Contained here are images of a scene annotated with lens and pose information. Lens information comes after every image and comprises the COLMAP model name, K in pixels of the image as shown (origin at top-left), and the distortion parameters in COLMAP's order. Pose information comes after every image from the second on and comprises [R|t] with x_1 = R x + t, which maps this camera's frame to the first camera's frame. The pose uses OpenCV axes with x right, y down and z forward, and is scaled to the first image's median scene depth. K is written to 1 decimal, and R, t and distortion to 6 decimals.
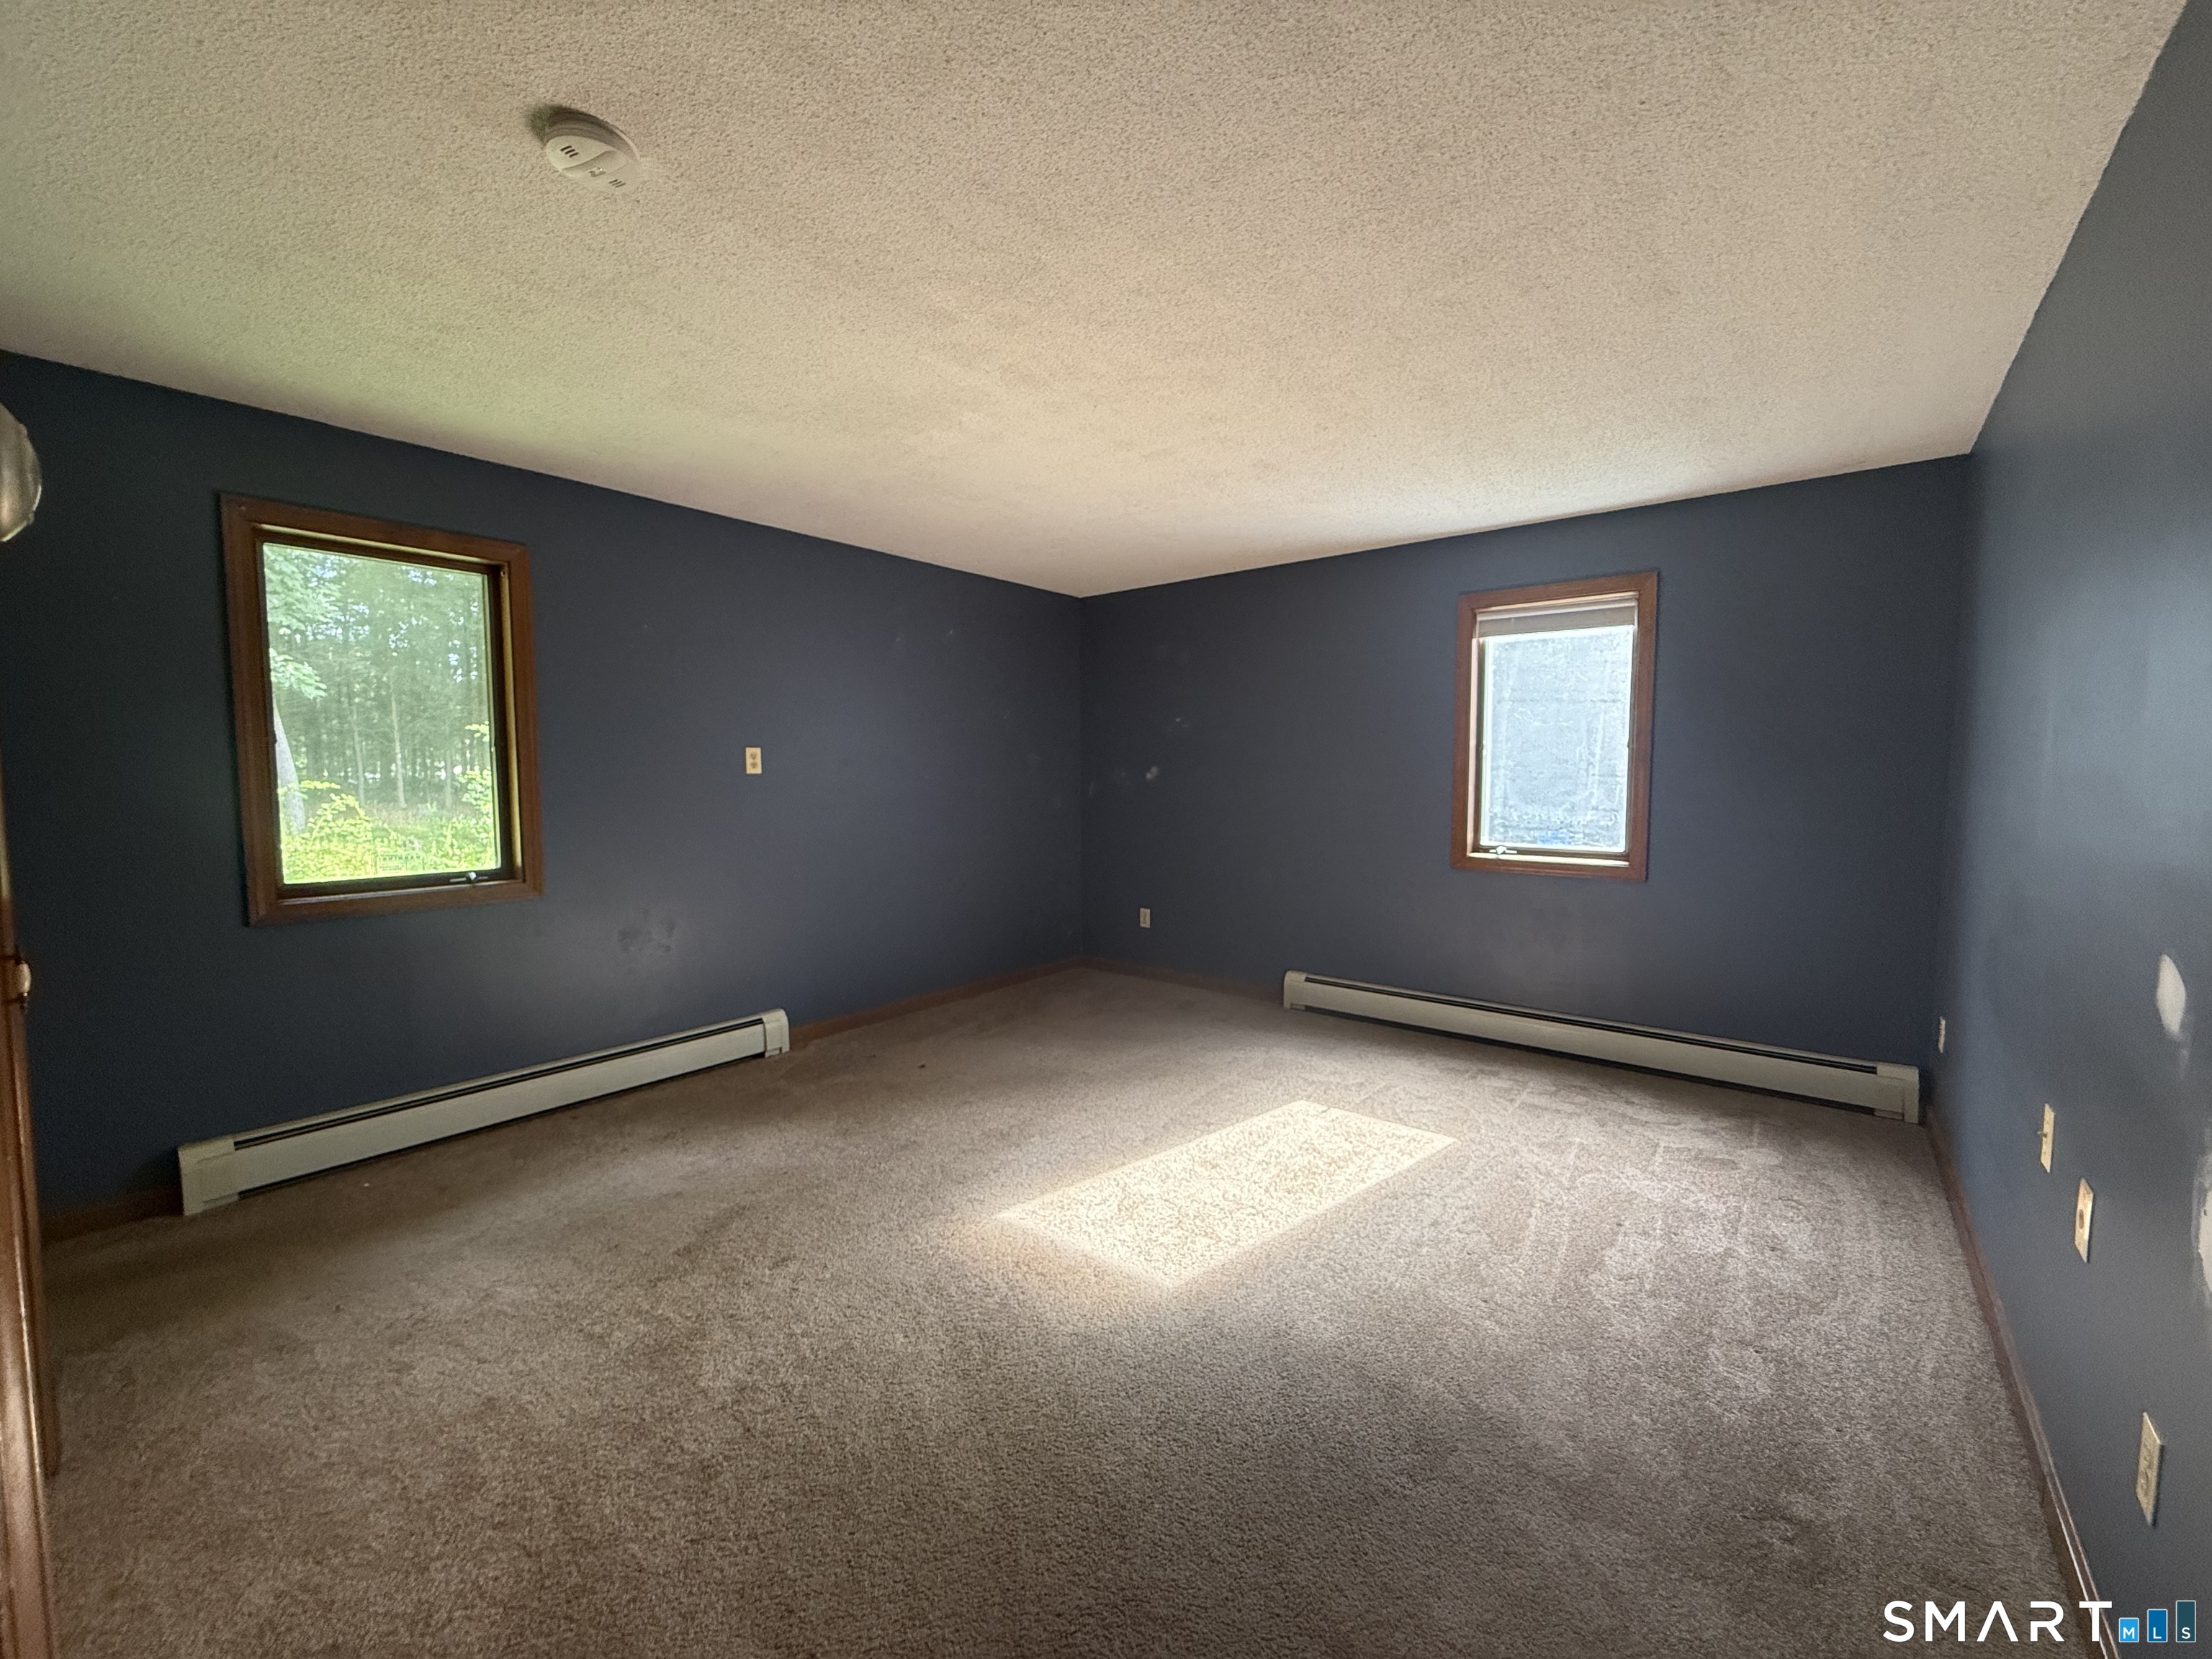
lens RADIAL K [[879.4, 0, 1098.6], [0, 879.4, 836.0], [0, 0, 1]] dist [0.000638, -0.000822]
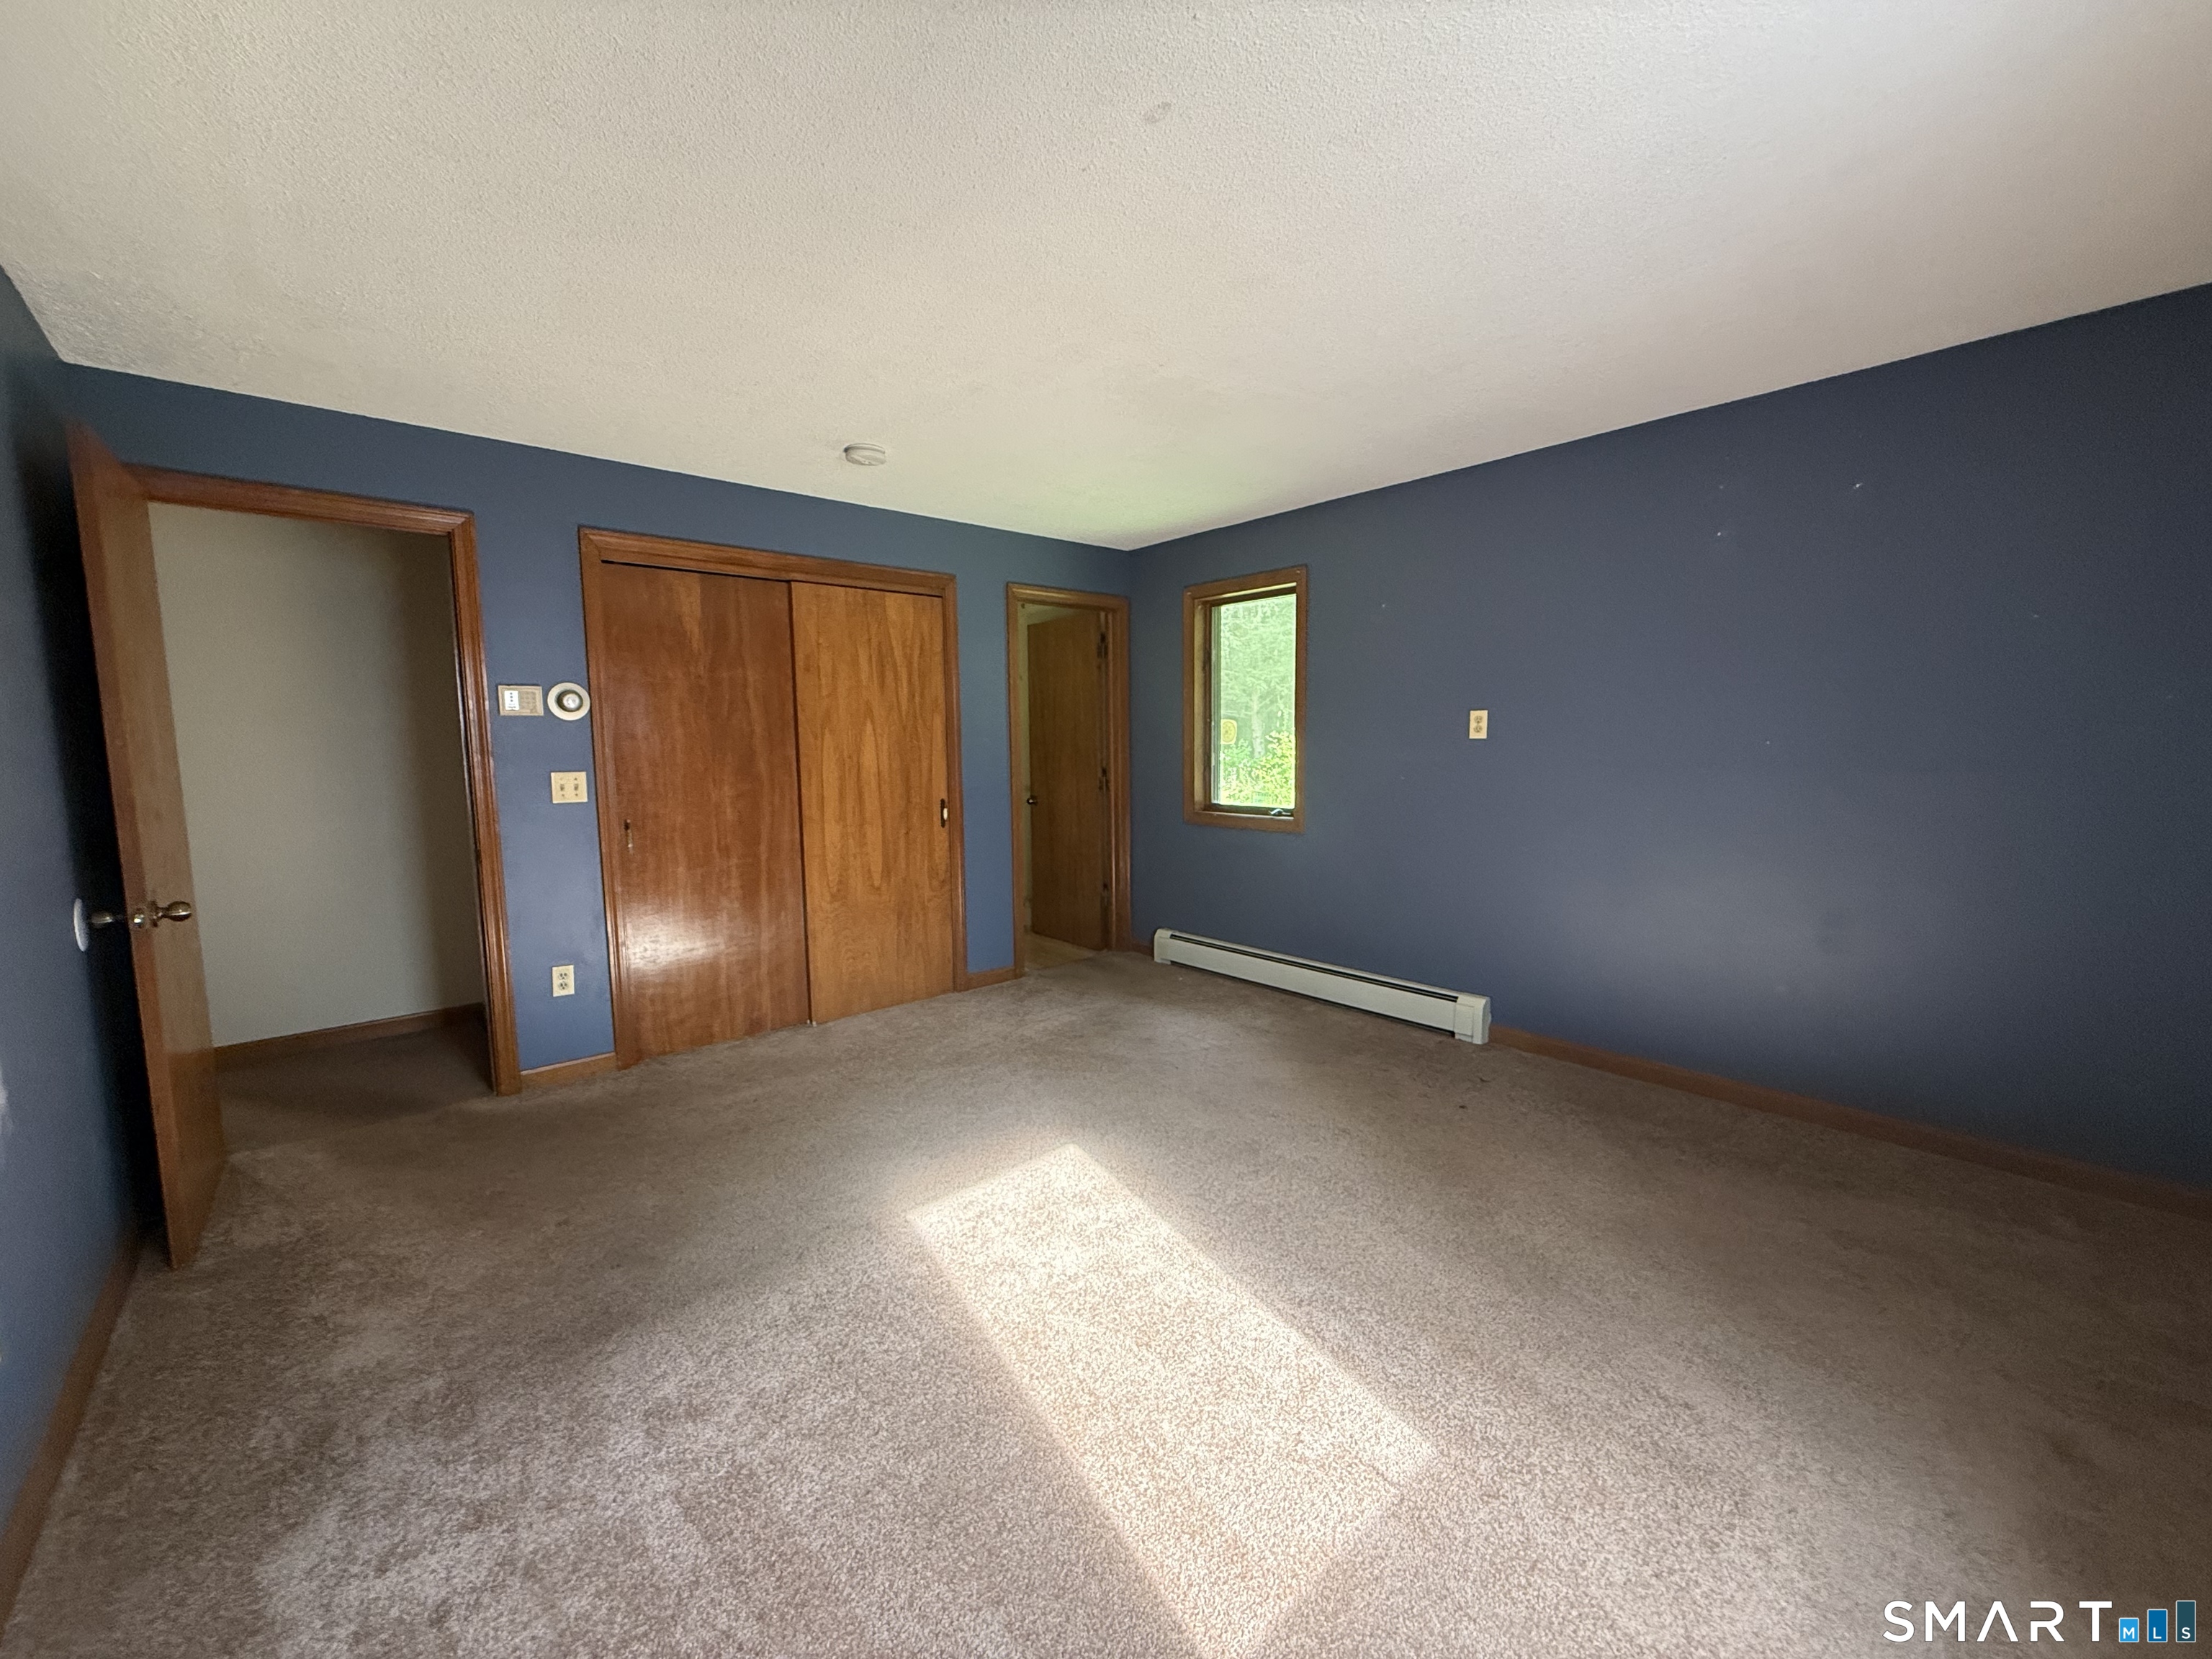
lens RADIAL K [[879.4, 0, 1097.3], [0, 879.4, 828.6], [0, 0, 1]] dist [0.000638, -0.000822]
pose [[-0.174753, 0.105225, -0.978974, 0.602435], [-0.055360, 0.991650, 0.116469, -0.062967], [0.983055, 0.074550, -0.167469, 0.771787]]
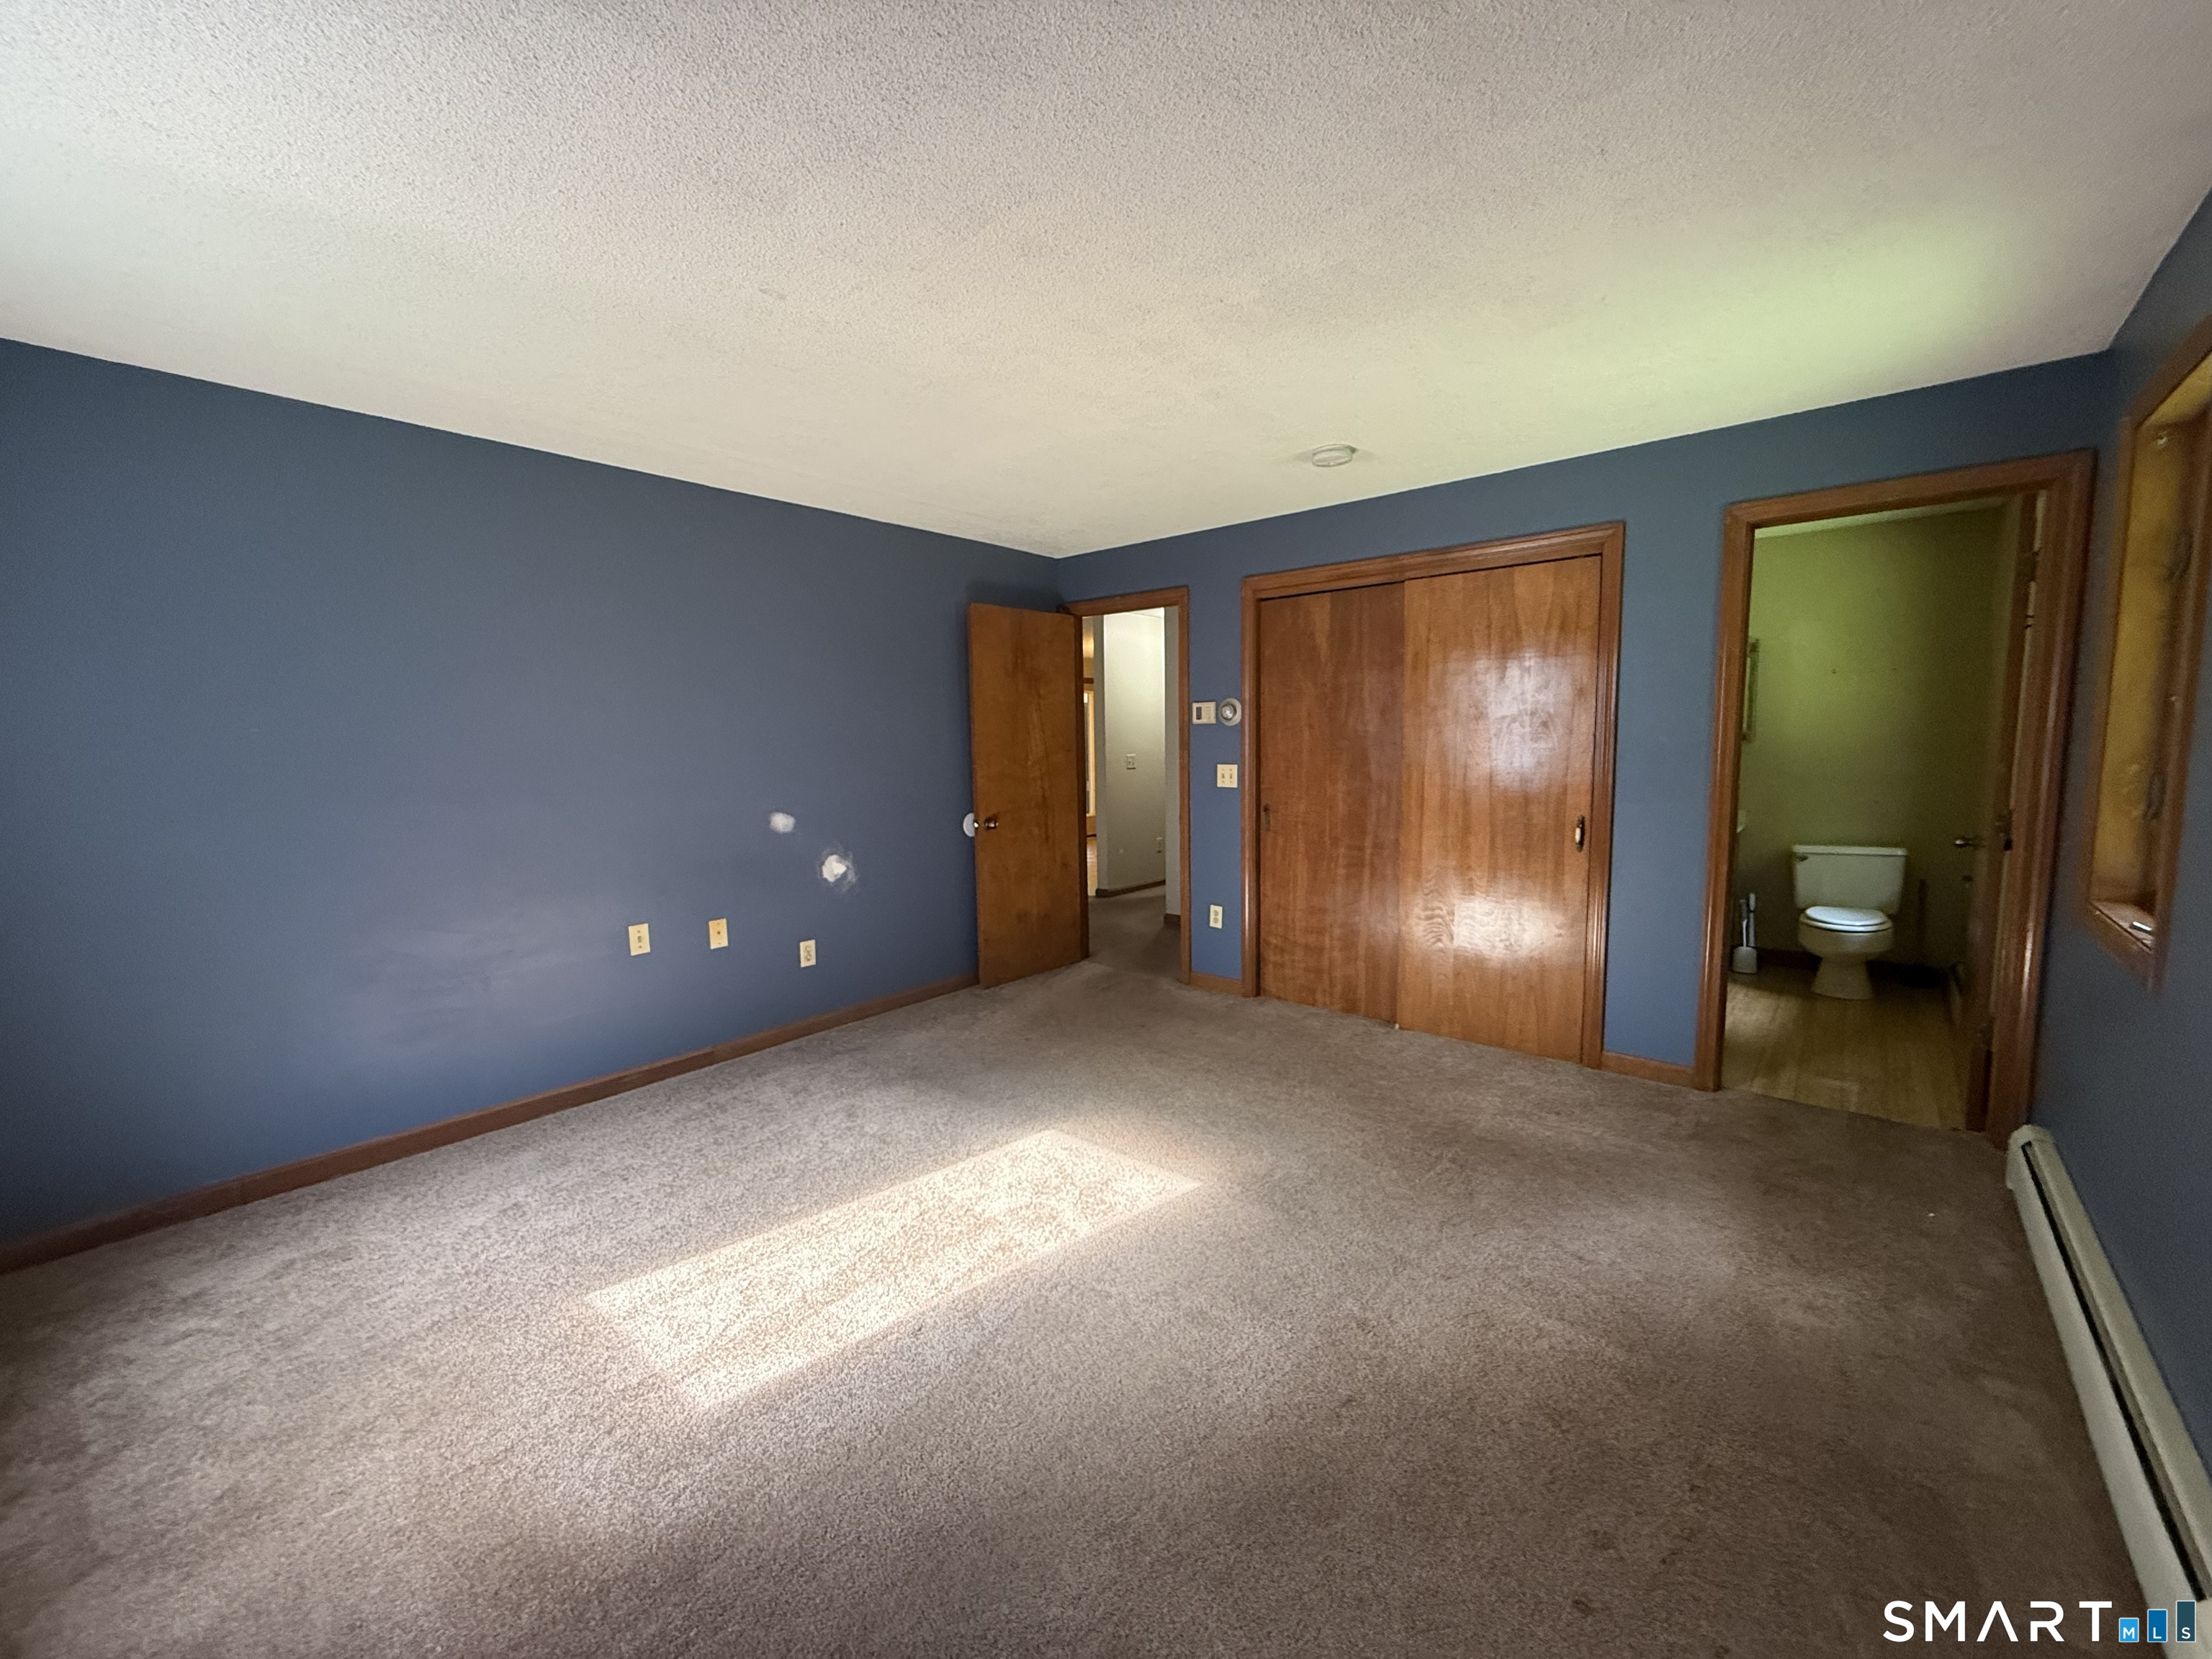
lens RADIAL K [[879.4, 0, 1101.7], [0, 879.4, 827.8], [0, 0, 1]] dist [0.000638, -0.000822]
pose [[-0.999313, 0.018675, 0.032013, -0.027018], [0.023915, 0.984804, 0.172014, -0.110181], [-0.028315, 0.172662, -0.984574, 1.275423]]
